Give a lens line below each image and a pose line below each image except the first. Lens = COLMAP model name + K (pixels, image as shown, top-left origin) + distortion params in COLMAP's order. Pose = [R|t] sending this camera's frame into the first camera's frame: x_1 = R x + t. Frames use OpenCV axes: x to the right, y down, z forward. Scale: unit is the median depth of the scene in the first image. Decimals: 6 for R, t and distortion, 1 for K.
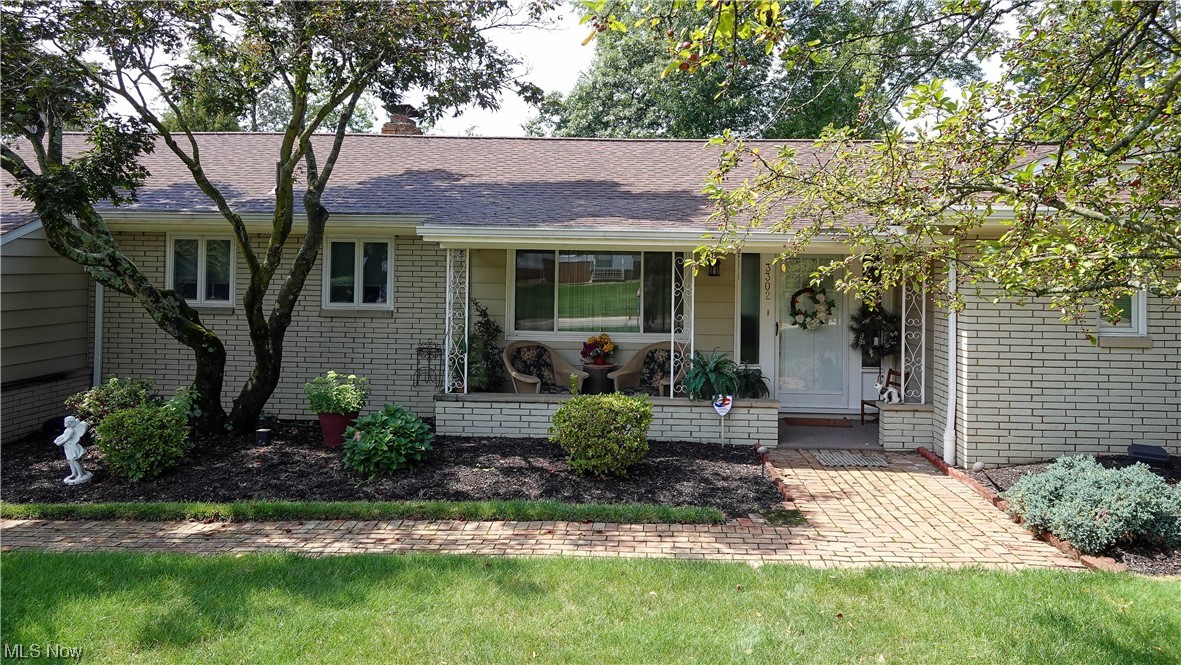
lens RADIAL K [[838.3, 0, 597.1], [0, 838.3, 249.1], [0, 0, 1]] dist [0.007419, 0.002989]
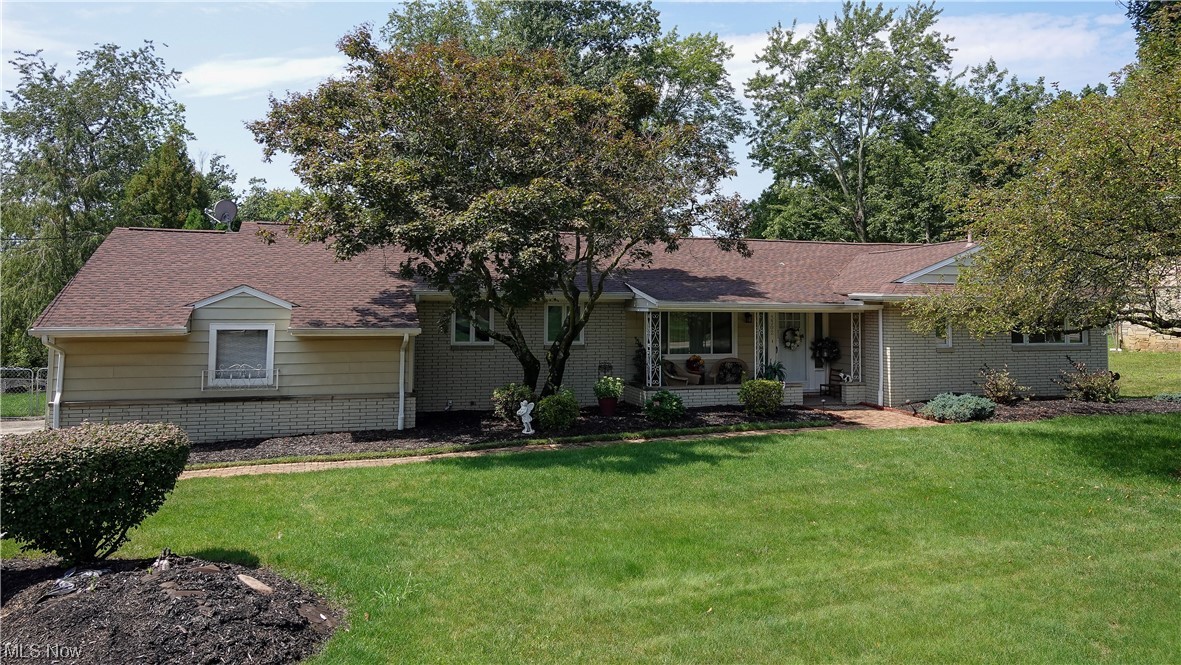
lens RADIAL K [[838.3, 0, 597.1], [0, 838.3, 249.1], [0, 0, 1]] dist [0.007419, 0.002989]
pose [[0.942049, 0.013320, 0.335212, -0.948324], [-0.001337, 0.999353, -0.035952, -0.076214], [-0.335474, 0.033420, 0.941456, -0.791912]]
